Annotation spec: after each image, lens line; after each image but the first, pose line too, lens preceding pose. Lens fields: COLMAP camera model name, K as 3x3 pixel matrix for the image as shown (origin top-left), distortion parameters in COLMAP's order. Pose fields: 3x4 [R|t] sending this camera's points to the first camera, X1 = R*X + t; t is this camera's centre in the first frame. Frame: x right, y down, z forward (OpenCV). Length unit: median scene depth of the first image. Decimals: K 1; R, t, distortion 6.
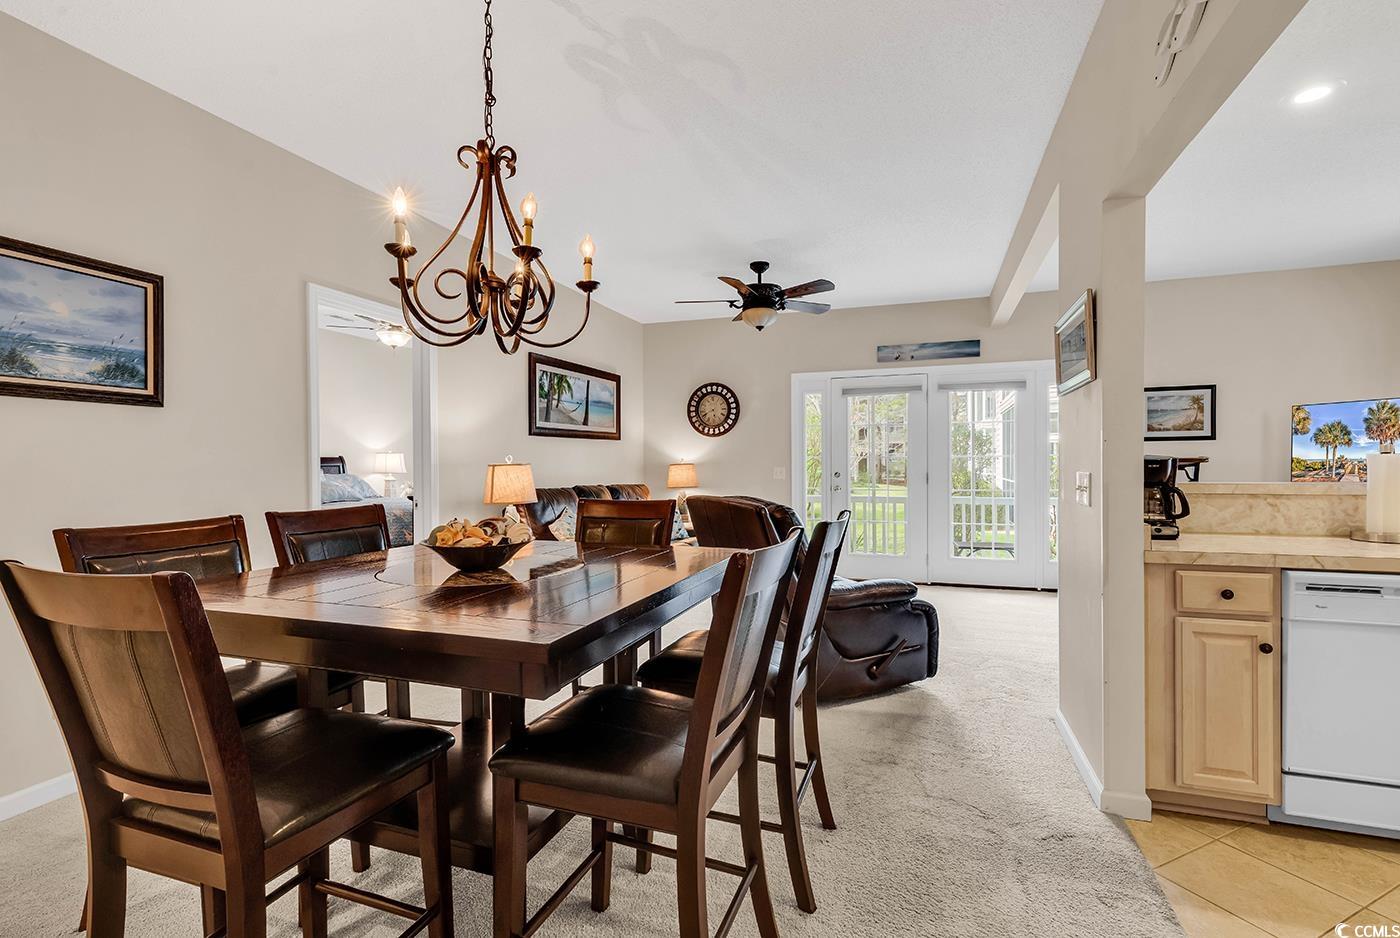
lens RADIAL K [[624.9, 0, 692.3], [0, 624.9, 478.9], [0, 0, 1]] dist [0.010135, -0.001102]
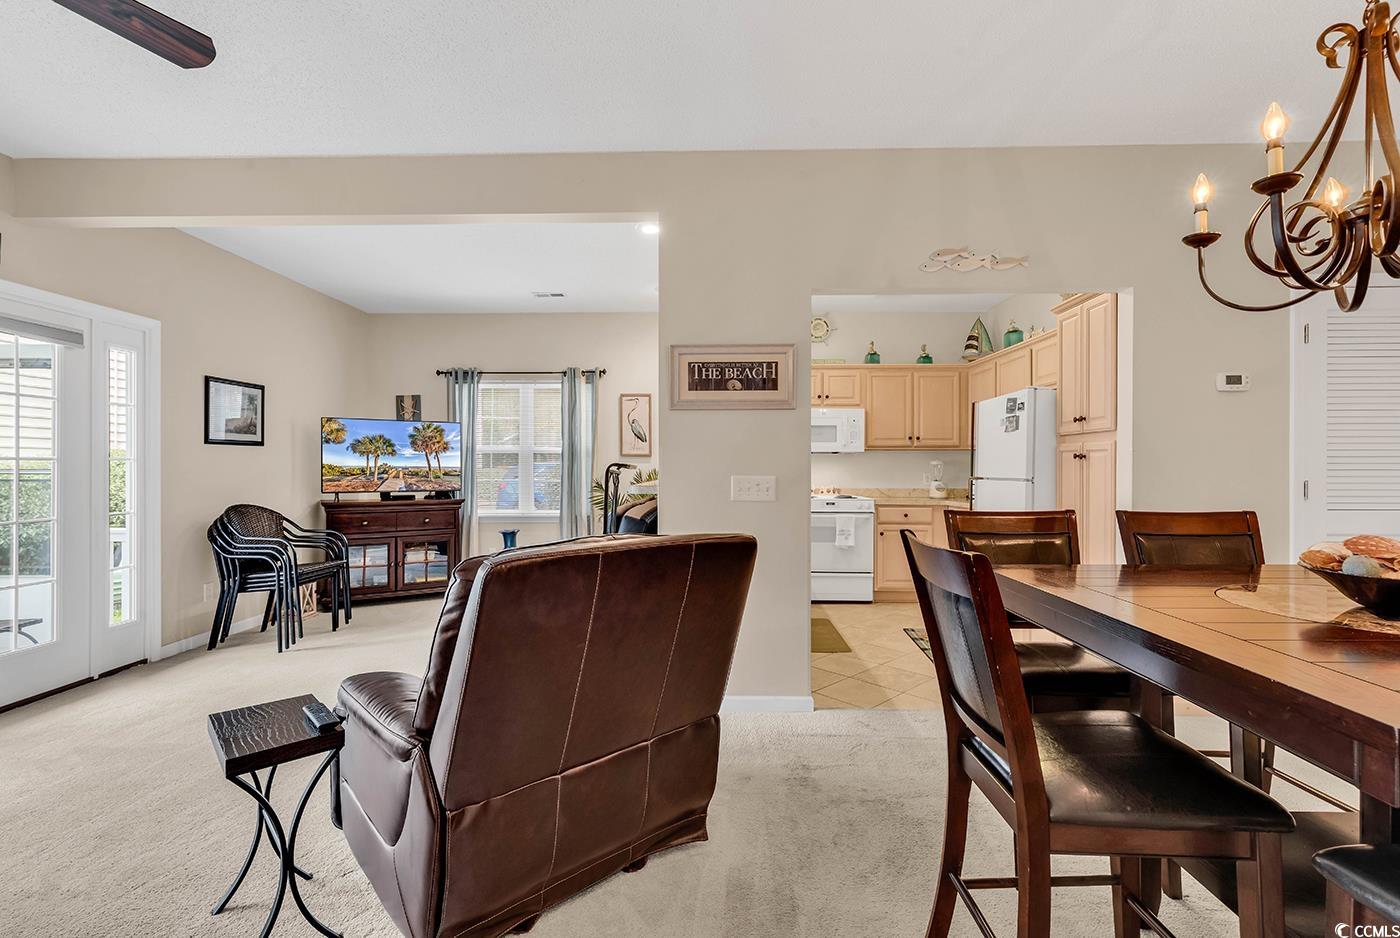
lens RADIAL K [[624.9, 0, 695.5], [0, 624.9, 467.4], [0, 0, 1]] dist [0.010135, -0.001102]
pose [[-0.327264, 0.003814, 0.944925, -0.280478], [0.026437, 0.999637, 0.005121, -0.019907], [-0.944563, 0.026657, -0.327246, 0.808192]]
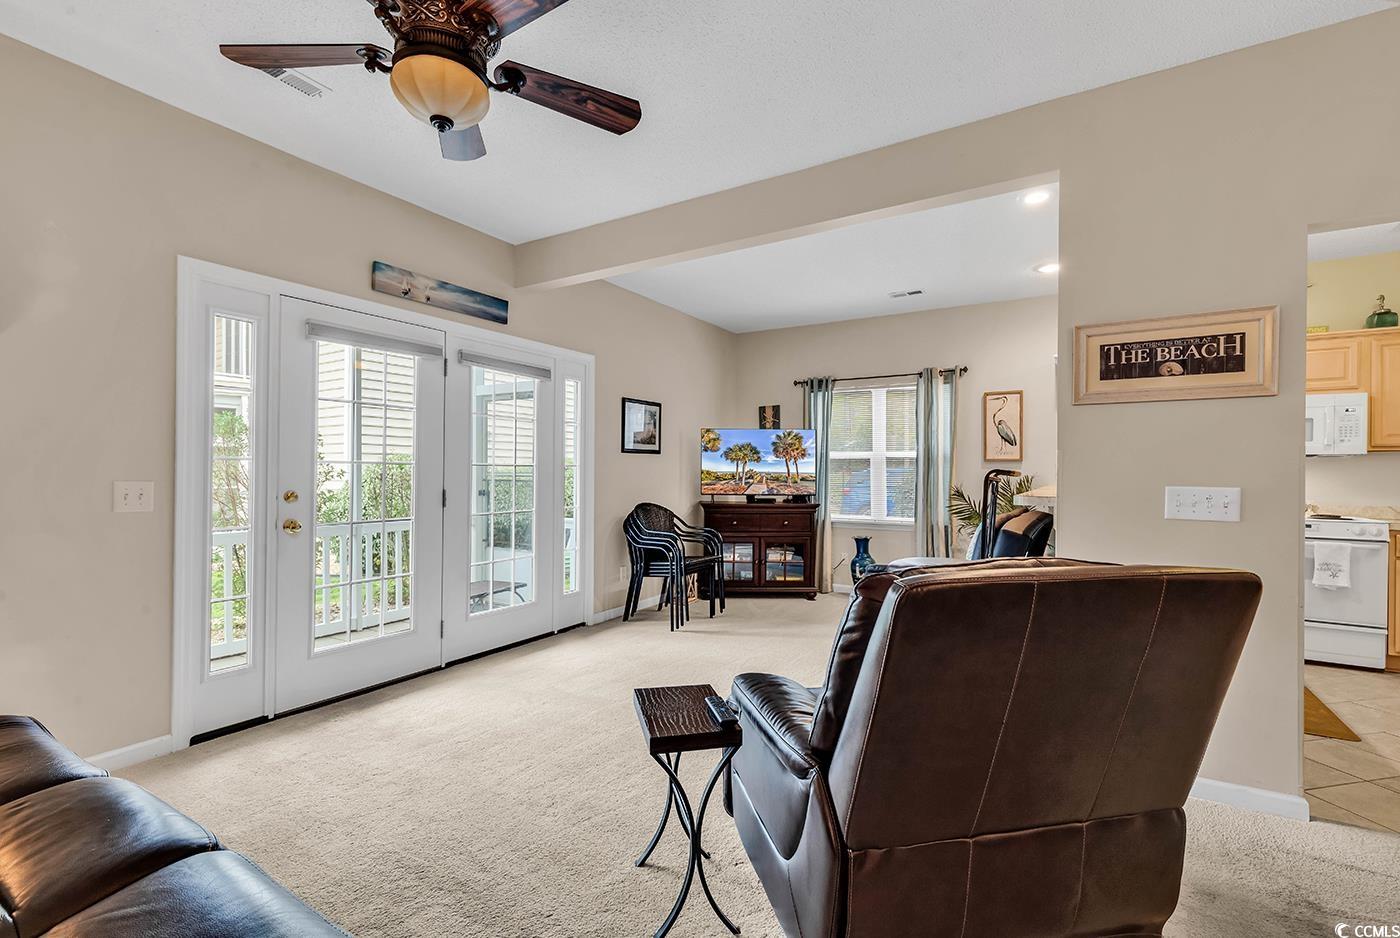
lens RADIAL K [[624.9, 0, 706.2], [0, 624.9, 468.2], [0, 0, 1]] dist [0.010135, -0.001102]
pose [[0.187594, 0.011386, 0.982181, -0.253458], [0.019752, 0.999687, -0.015361, -0.020598], [-0.982048, 0.022282, 0.187310, 0.824845]]
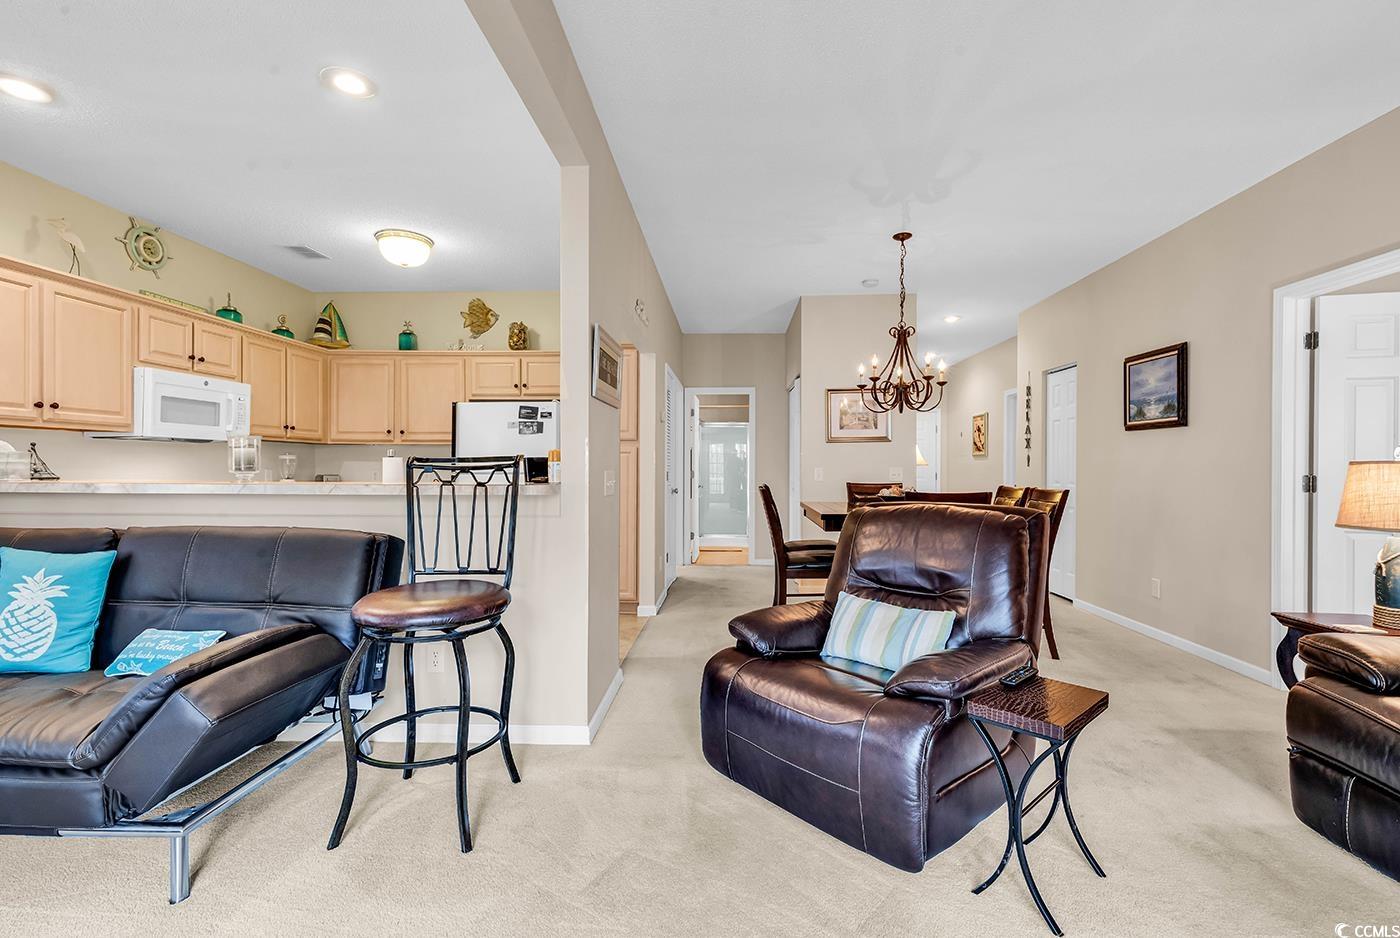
lens RADIAL K [[624.9, 0, 703.7], [0, 624.9, 467.7], [0, 0, 1]] dist [0.010135, -0.001102]
pose [[-0.950607, 0.004235, -0.310367, 0.430277], [-0.005765, 0.999494, 0.031295, -0.030957], [0.310342, 0.031538, -0.950102, 1.187885]]
